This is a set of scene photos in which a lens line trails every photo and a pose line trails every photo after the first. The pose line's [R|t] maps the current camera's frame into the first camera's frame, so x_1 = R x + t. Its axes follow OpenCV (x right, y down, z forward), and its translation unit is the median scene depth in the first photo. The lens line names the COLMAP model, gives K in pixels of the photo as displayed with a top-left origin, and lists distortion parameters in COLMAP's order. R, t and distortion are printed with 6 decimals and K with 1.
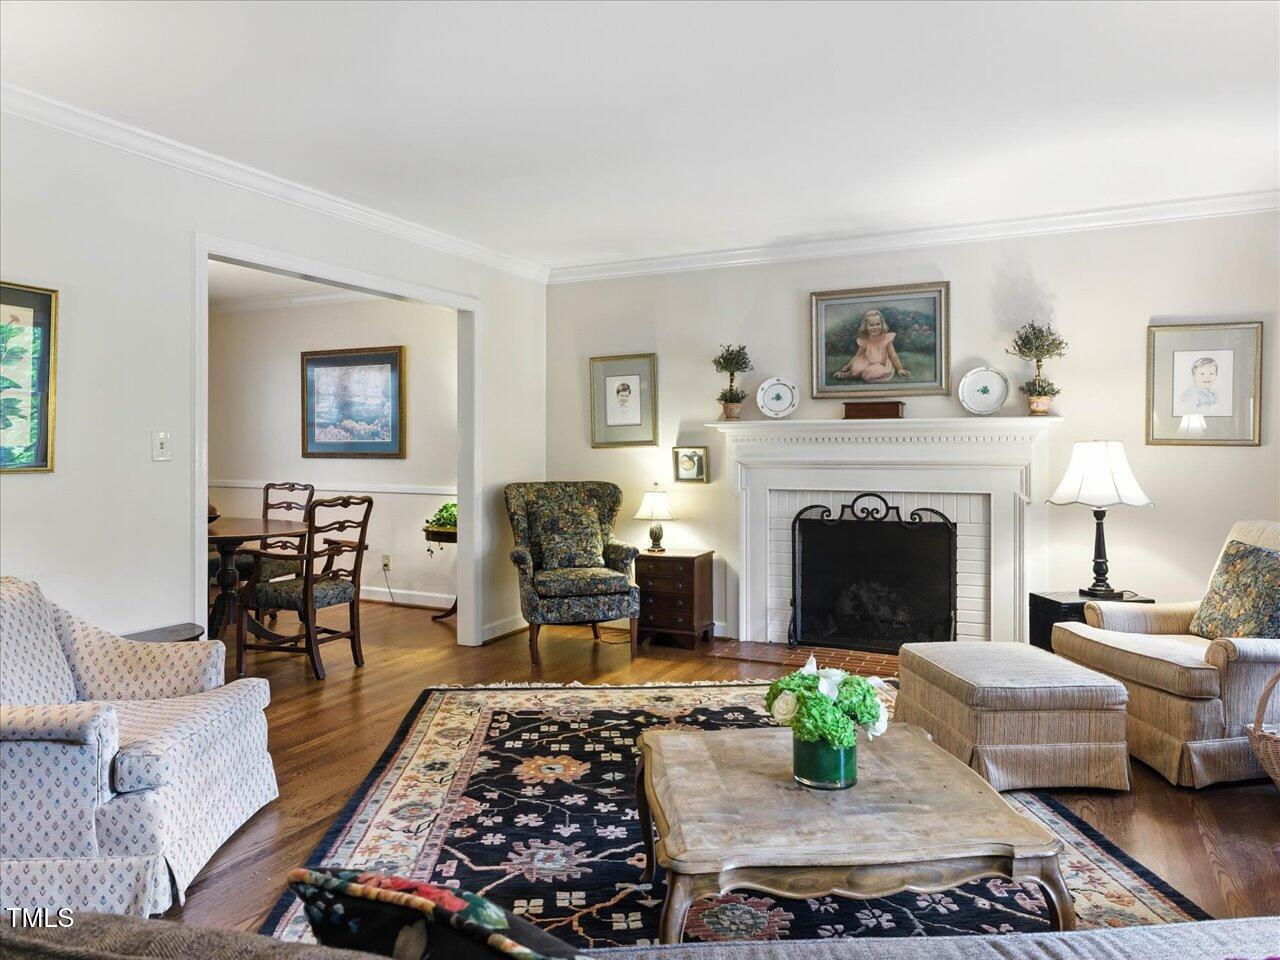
lens RADIAL K [[890.9, 0, 640.0], [0, 890.9, 480.0], [0, 0, 1]] dist [0.000954, 0.001525]
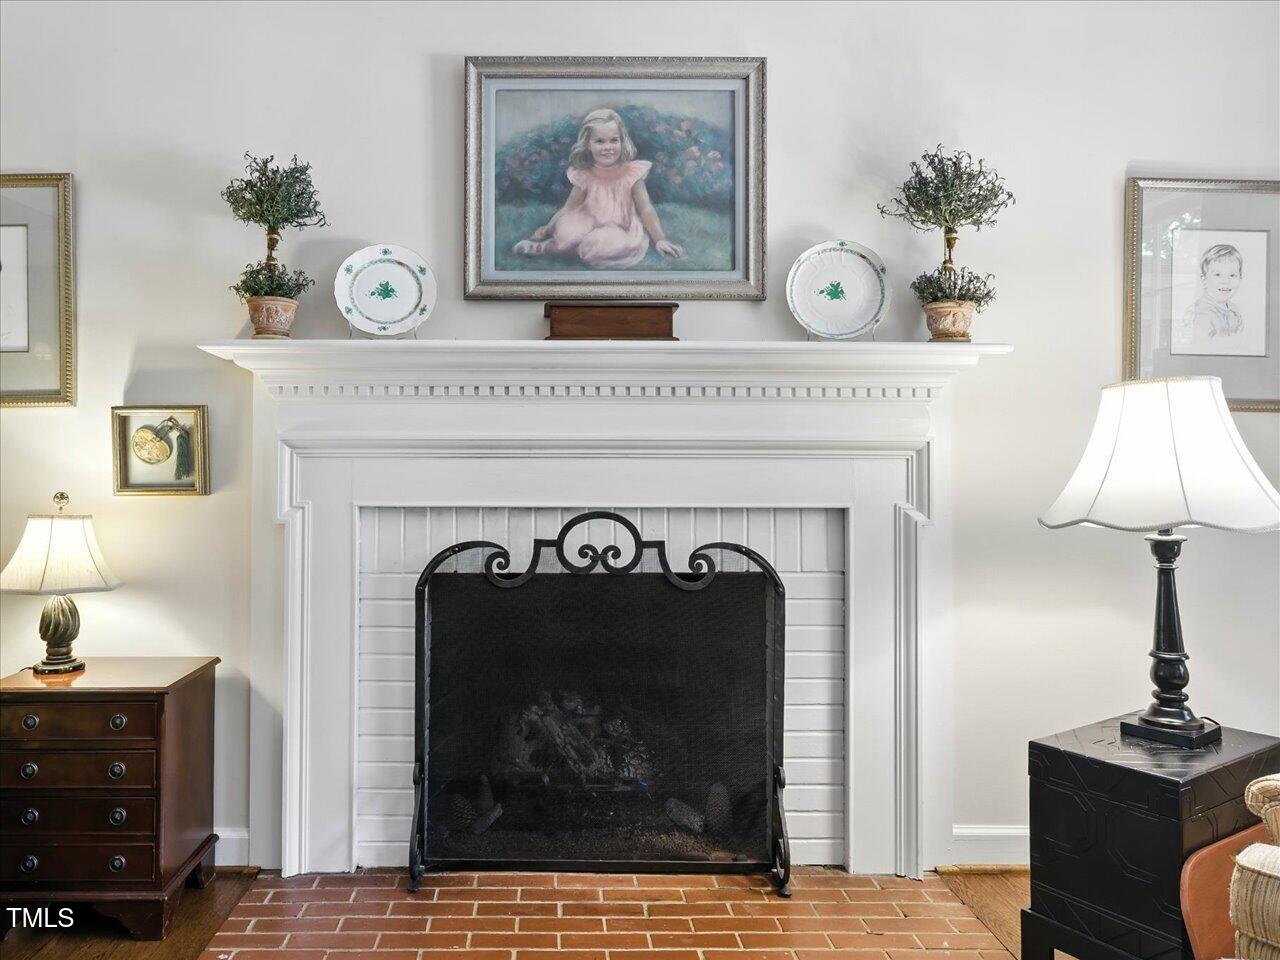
lens RADIAL K [[1068.9, 0, 639.6], [0, 1068.9, 429.1], [0, 0, 1]] dist [-0.003637, -0.000875]
pose [[0.892686, 0.020422, 0.450216, 0.035270], [0.010267, 0.997792, -0.065618, 0.008754], [-0.450562, 0.063199, 0.890505, 0.510365]]
